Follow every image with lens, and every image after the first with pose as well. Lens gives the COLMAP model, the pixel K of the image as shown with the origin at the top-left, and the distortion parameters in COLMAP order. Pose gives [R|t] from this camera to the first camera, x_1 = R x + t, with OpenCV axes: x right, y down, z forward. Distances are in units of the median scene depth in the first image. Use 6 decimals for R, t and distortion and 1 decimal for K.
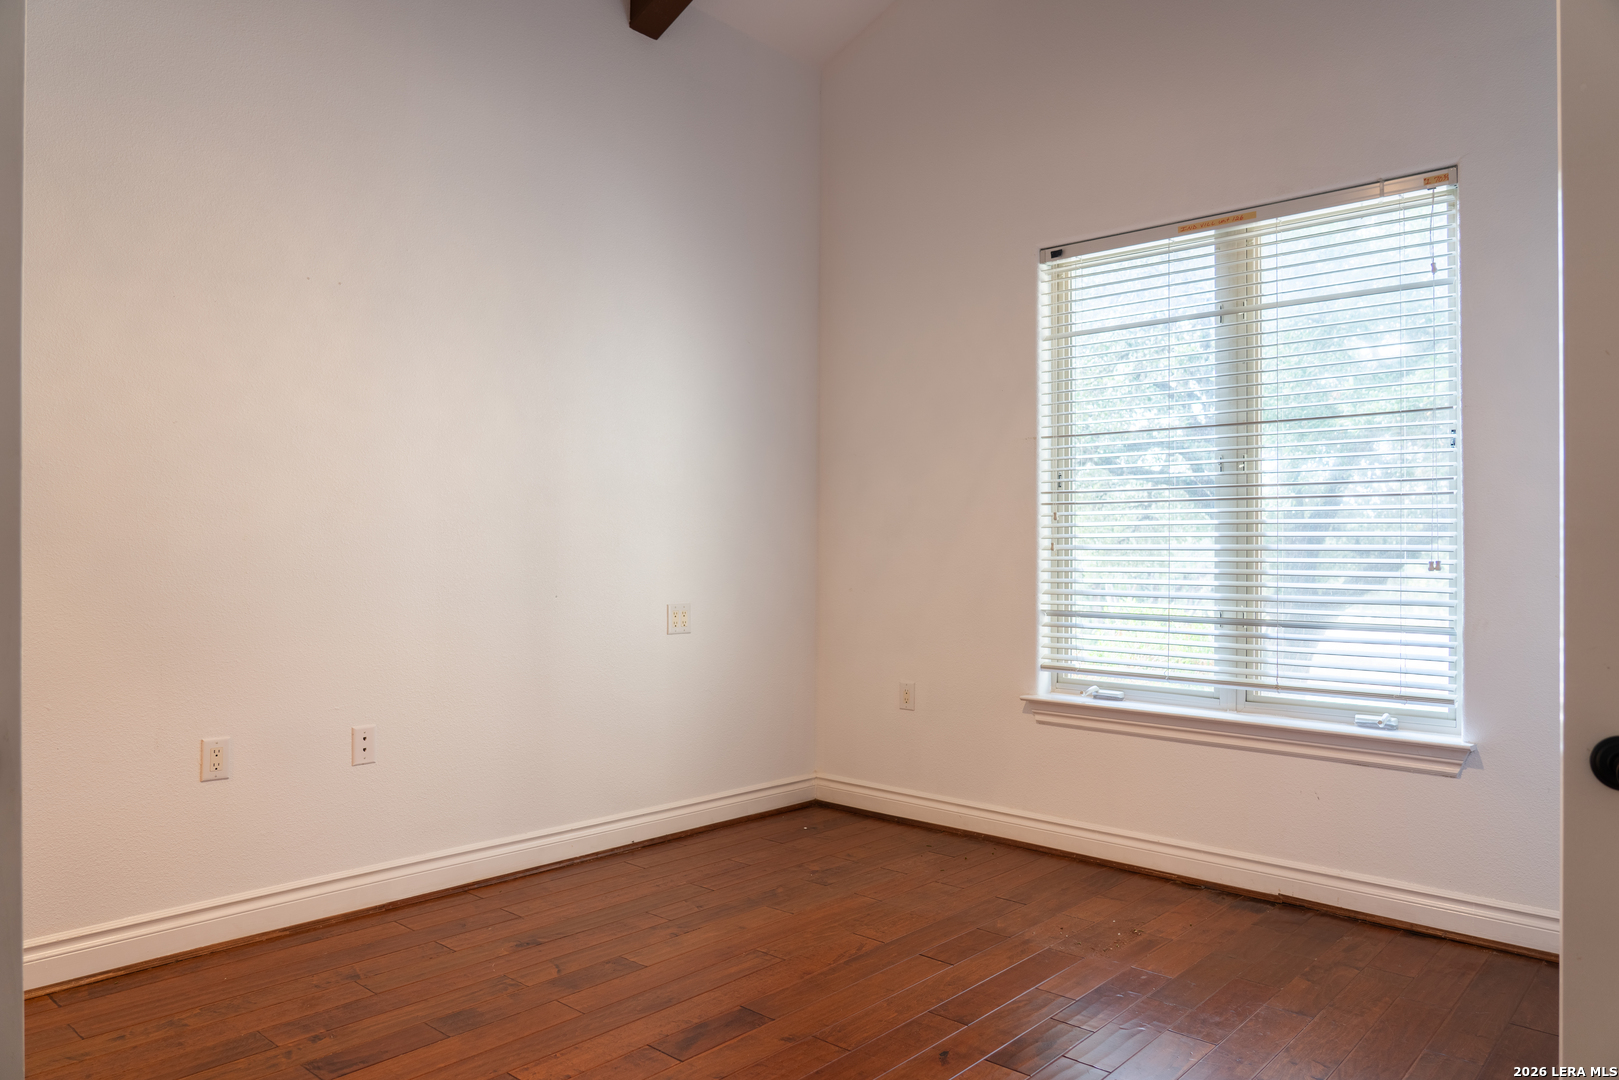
lens RADIAL K [[1090.3, 0, 807.0], [0, 1090.3, 537.8], [0, 0, 1]] dist [-0.031766, 0.016388]
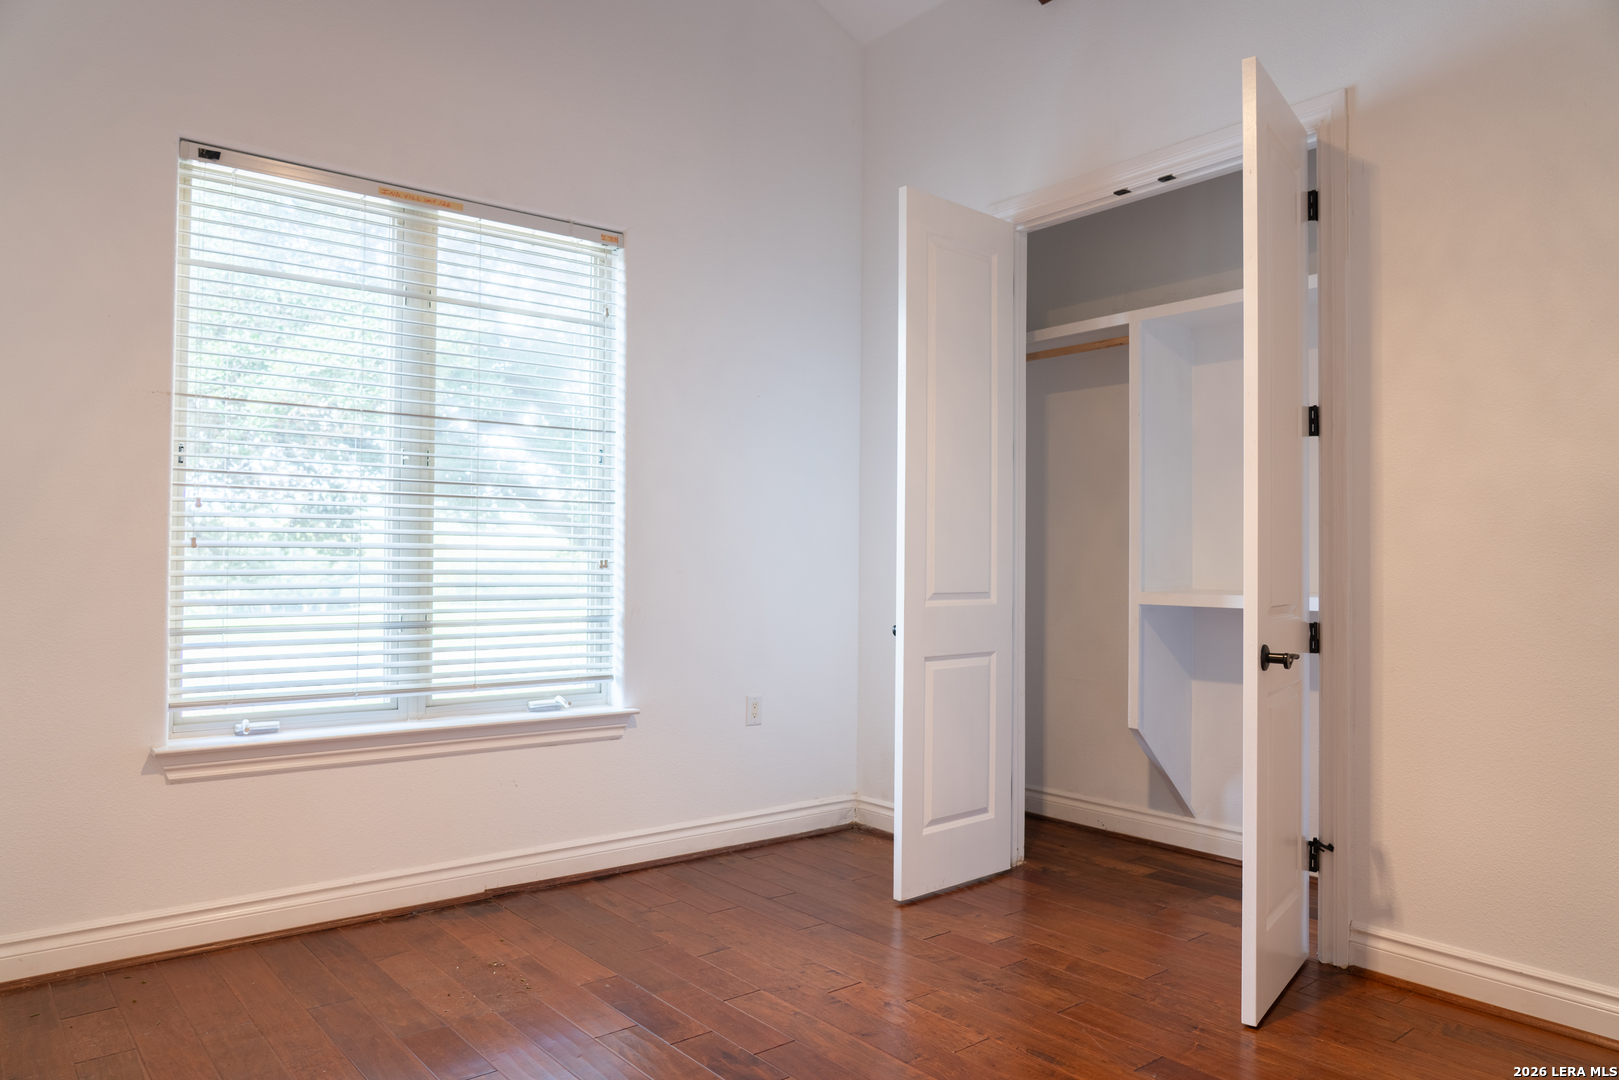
lens RADIAL K [[1090.3, 0, 807.0], [0, 1090.3, 537.8], [0, 0, 1]] dist [-0.031766, 0.016388]
pose [[0.148267, 0.014713, 0.988838, -0.491693], [-0.018277, 0.999759, -0.012135, 0.006887], [-0.988778, -0.016274, 0.148500, 0.523500]]
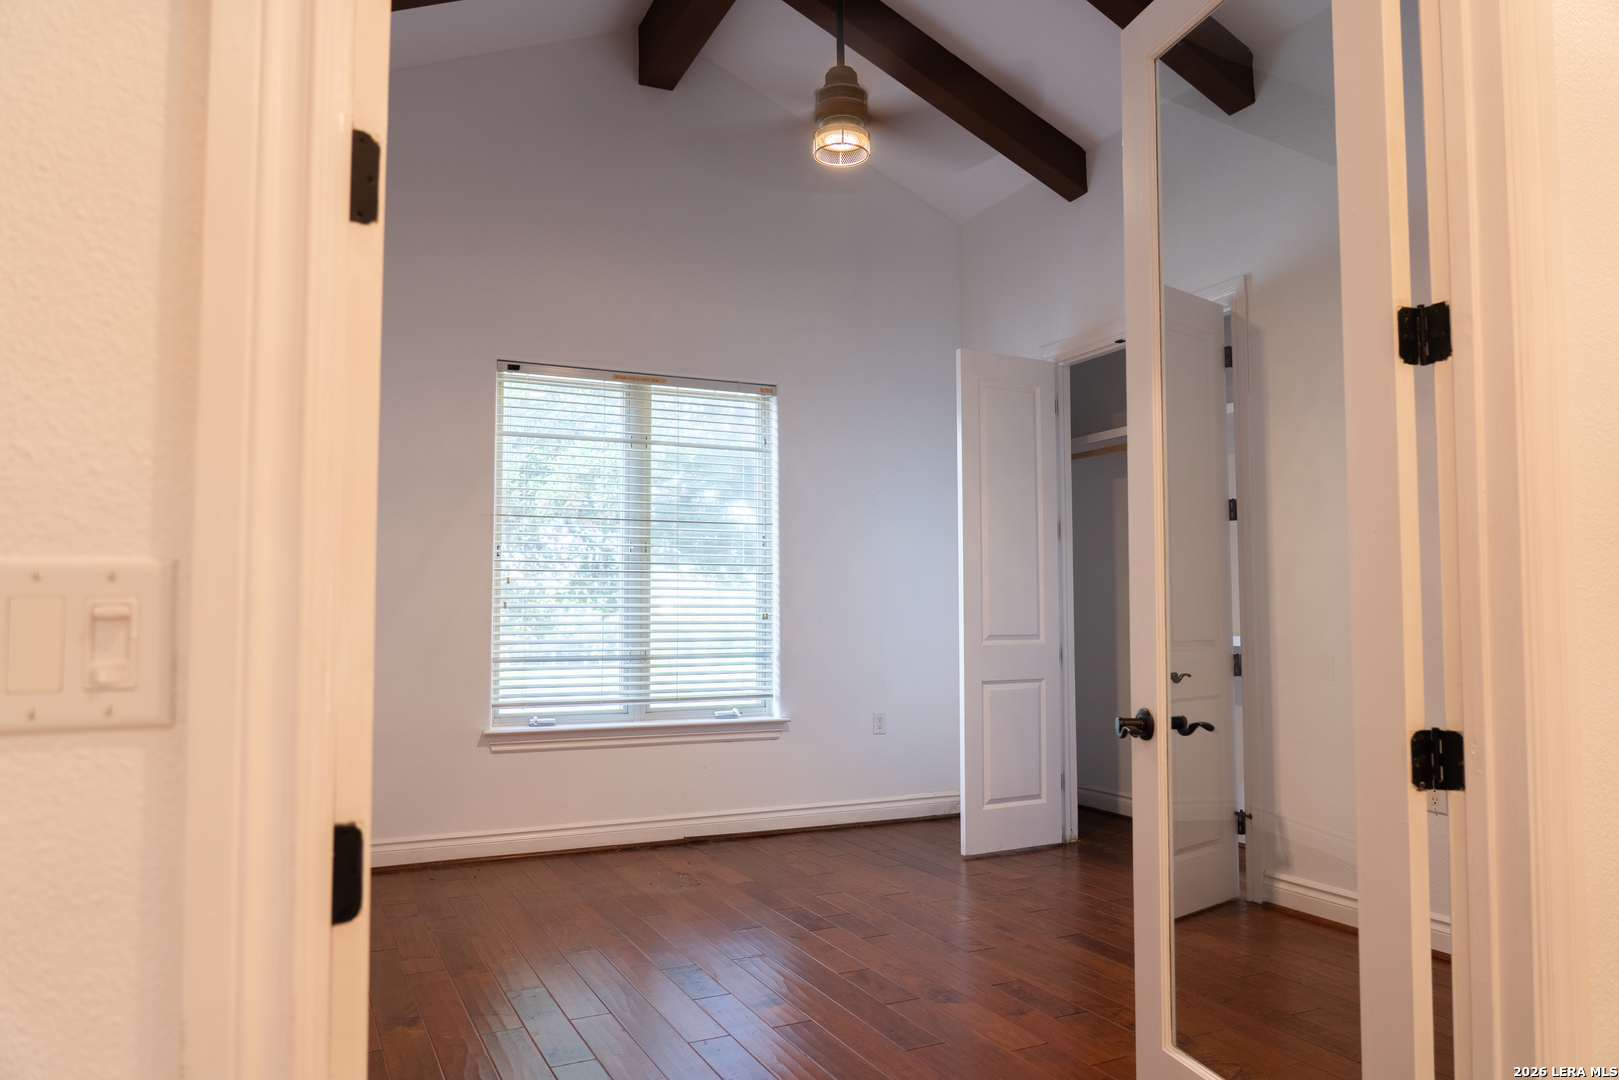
lens RADIAL K [[1110.1, 0, 809.5], [0, 1110.1, 540.0], [0, 0, 1]] dist [-0.007101, -0.000002]
pose [[0.375453, 0.052119, 0.925375, -0.884037], [-0.006514, 0.998541, -0.053597, -0.000511], [-0.926819, 0.014095, 0.375245, 0.240319]]
